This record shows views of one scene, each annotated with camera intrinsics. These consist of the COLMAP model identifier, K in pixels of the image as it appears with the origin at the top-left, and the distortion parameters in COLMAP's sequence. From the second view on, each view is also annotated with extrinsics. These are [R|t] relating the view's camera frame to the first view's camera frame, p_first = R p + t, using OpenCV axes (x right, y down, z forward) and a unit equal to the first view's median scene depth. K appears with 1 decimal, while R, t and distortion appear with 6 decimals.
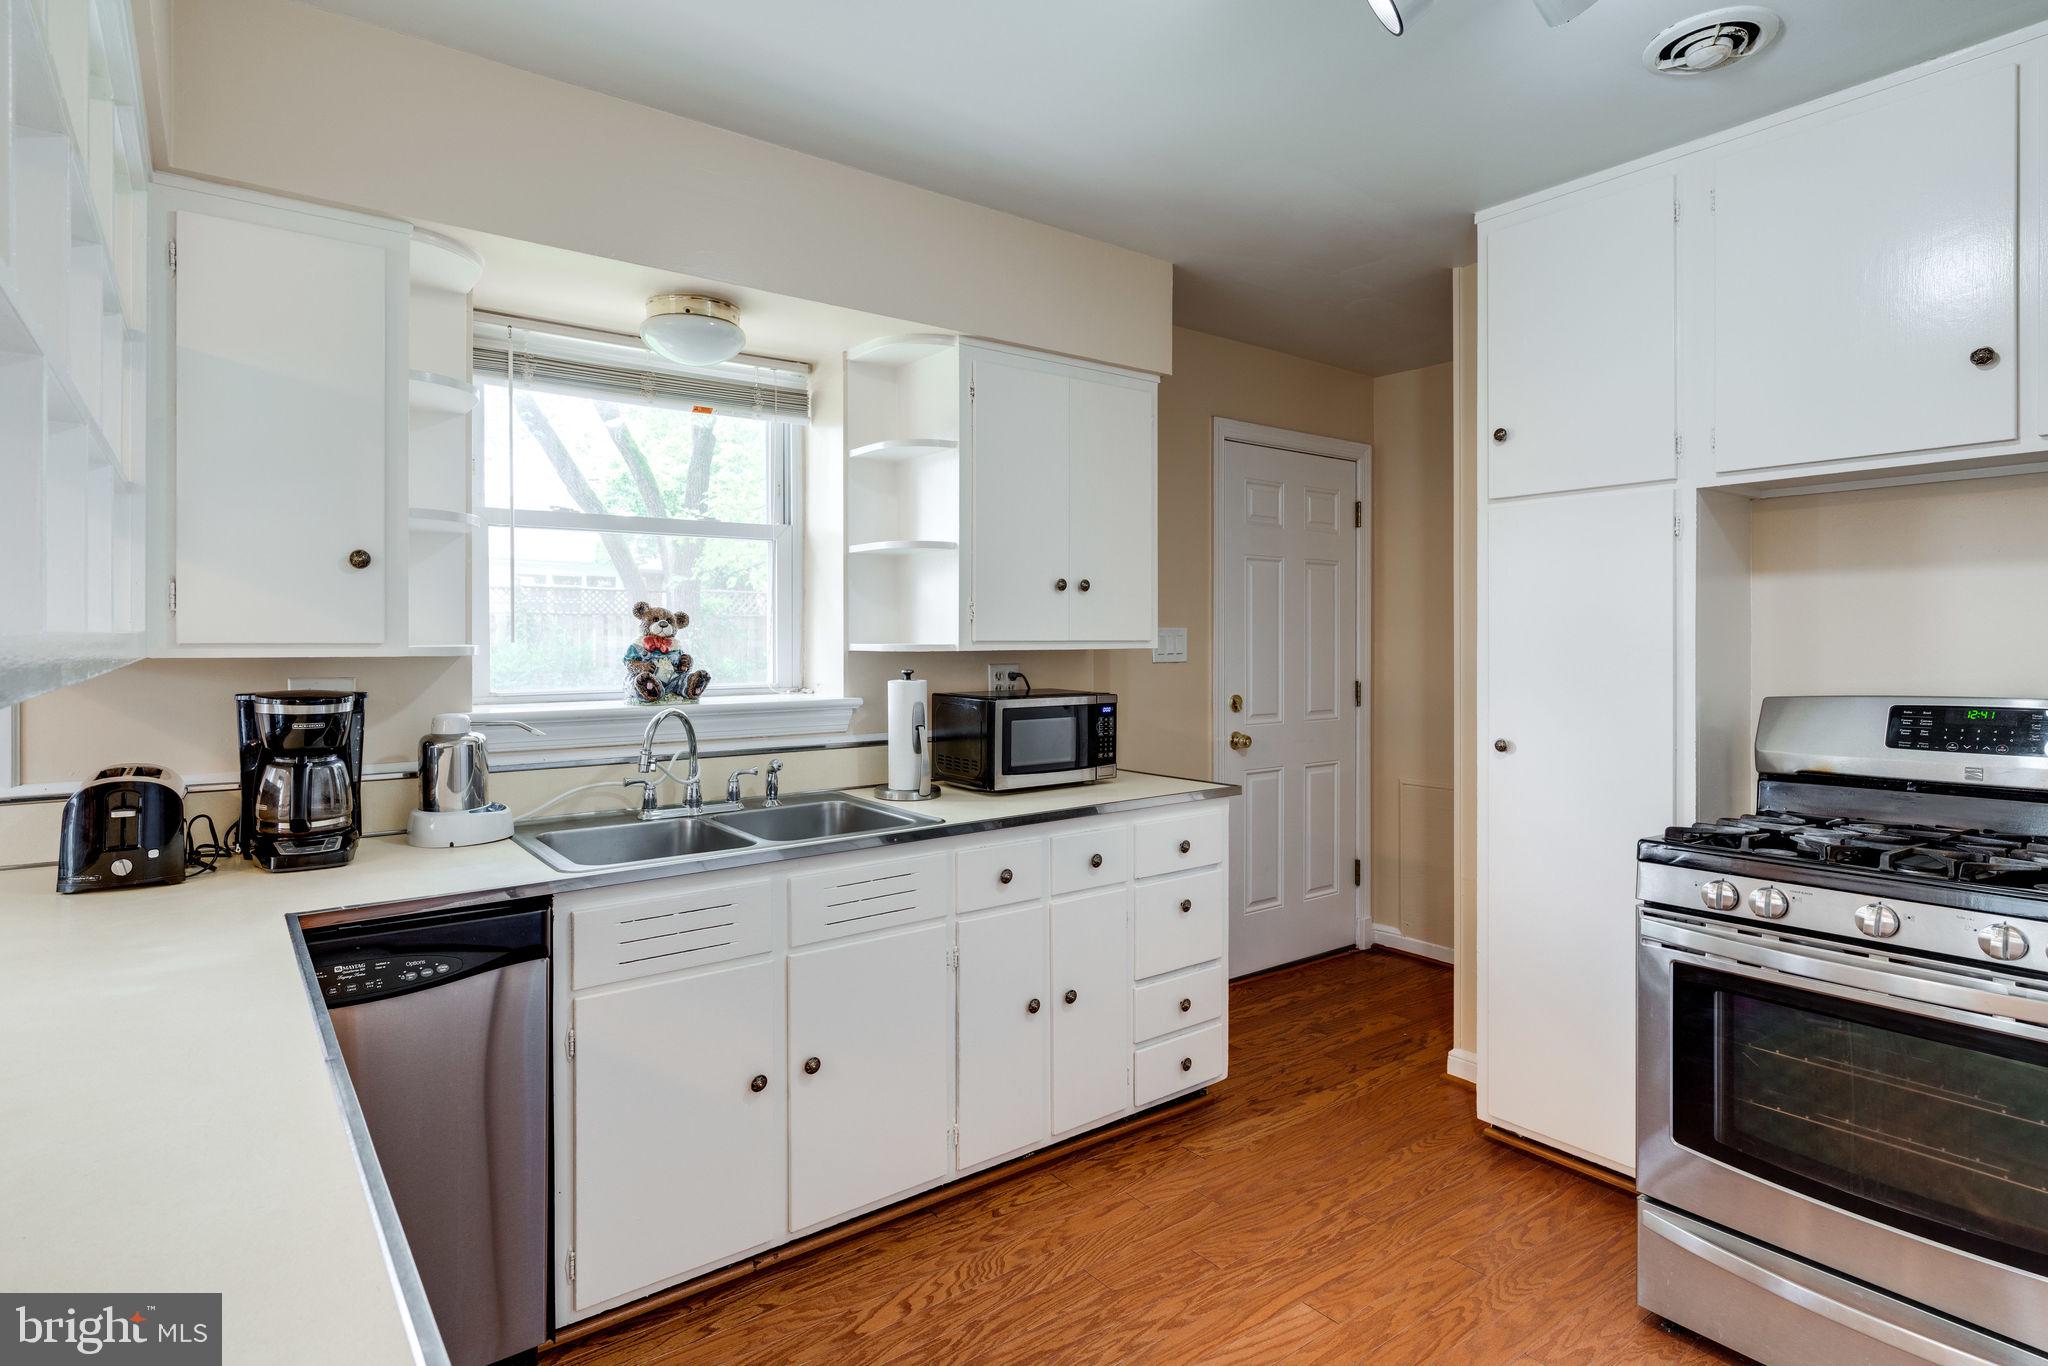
lens RADIAL K [[1075.4, 0, 1001.0], [0, 1075.4, 640.9], [0, 0, 1]] dist [0.004694, 0.002402]
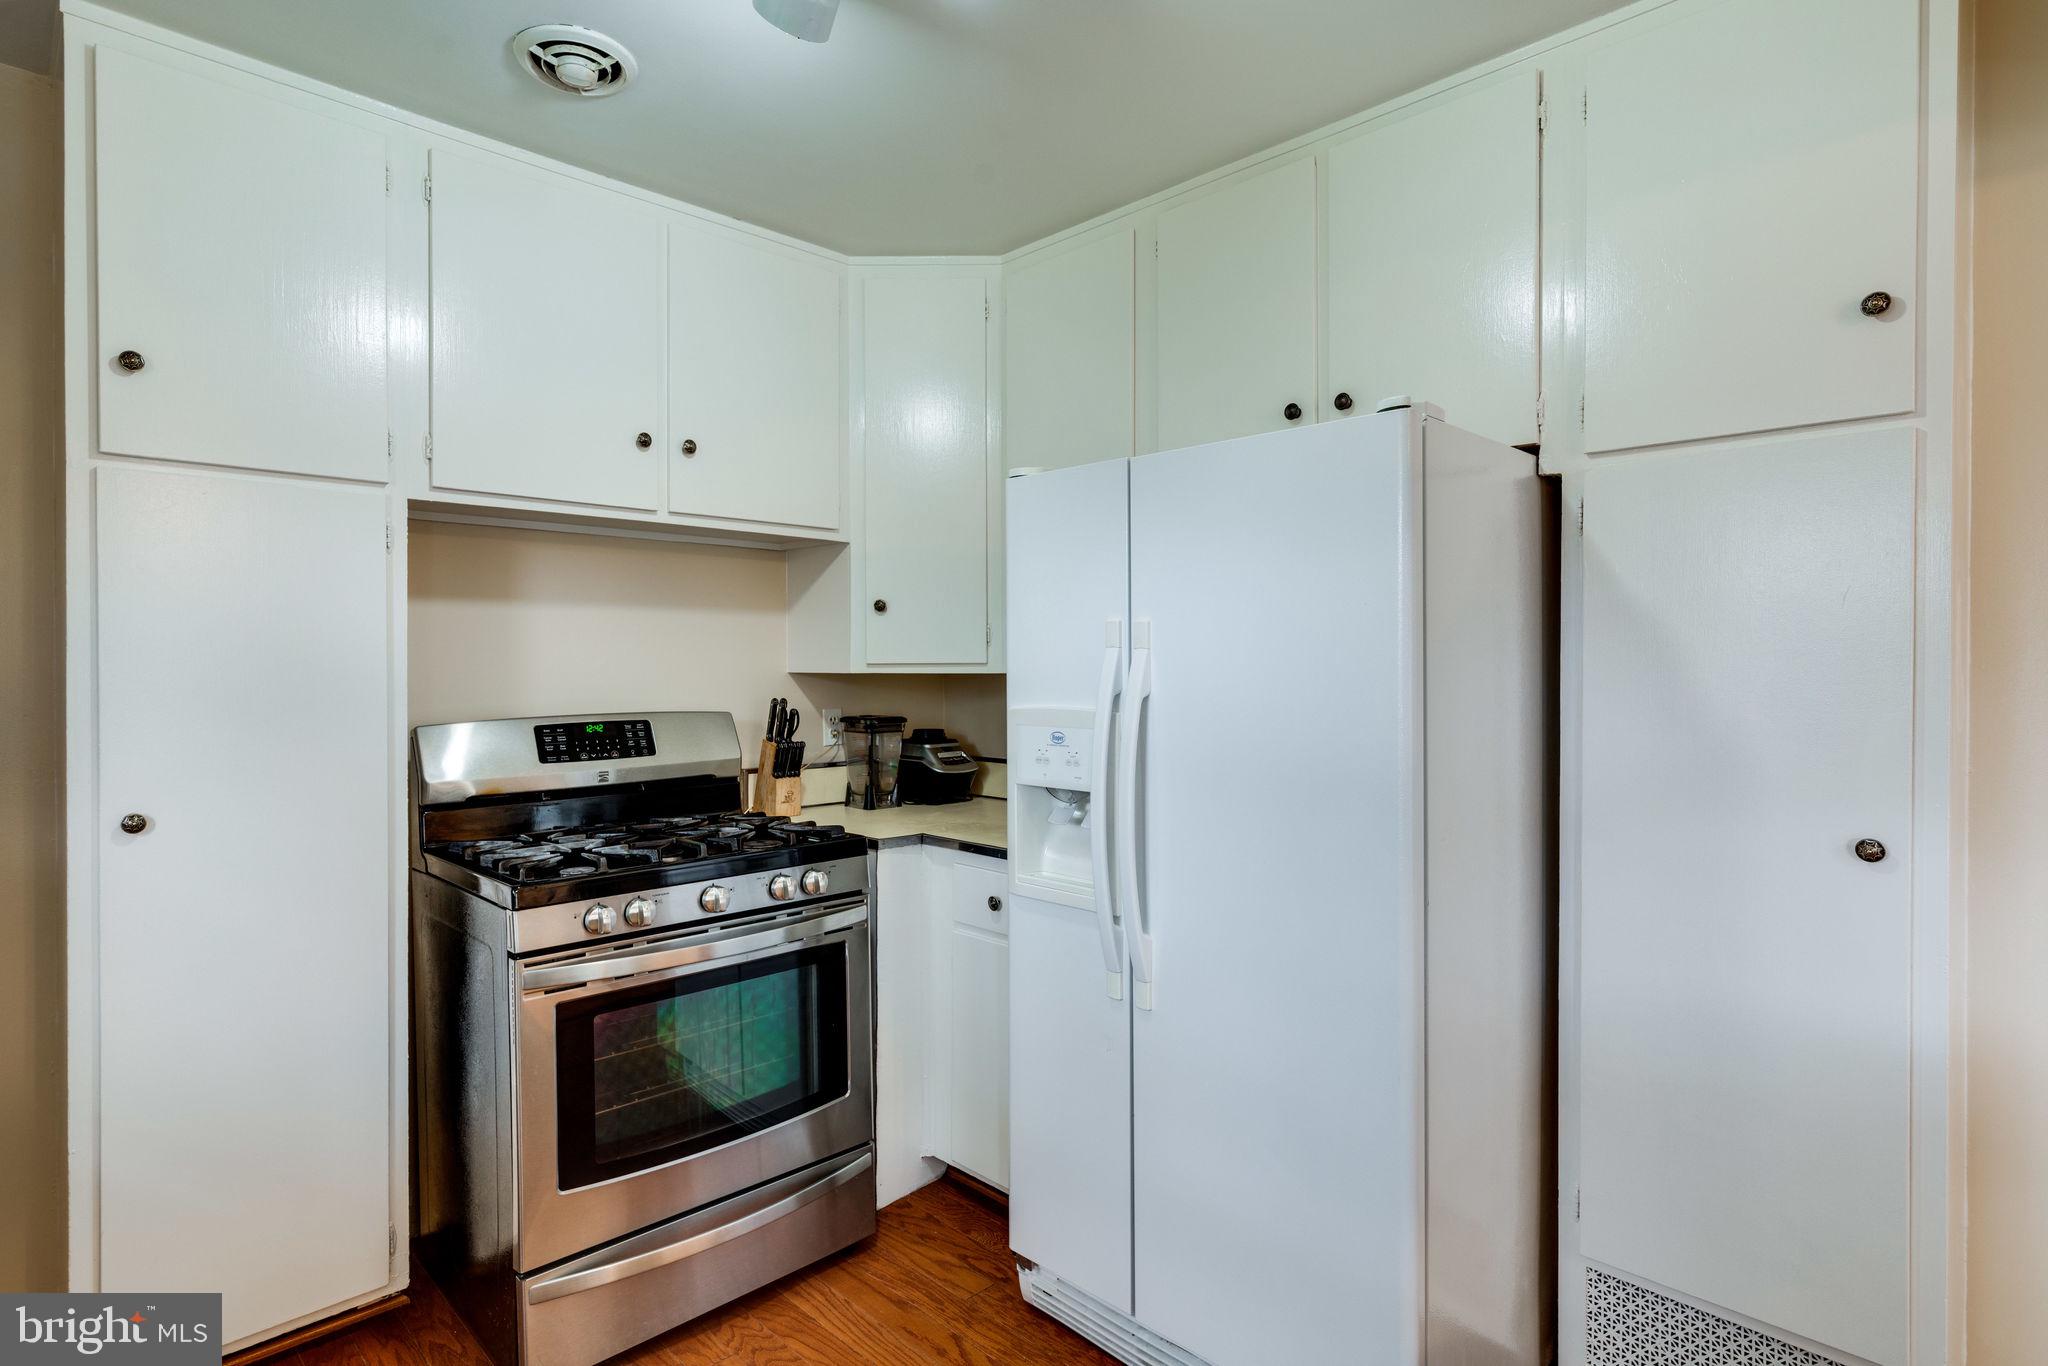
lens RADIAL K [[1075.4, 0, 1017.3], [0, 1075.4, 669.1], [0, 0, 1]] dist [0.004694, 0.002402]
pose [[-0.153477, -0.005682, 0.988136, -0.355768], [0.002087, 0.999979, 0.006074, -0.004692], [-0.988150, 0.002995, -0.153462, 0.697602]]
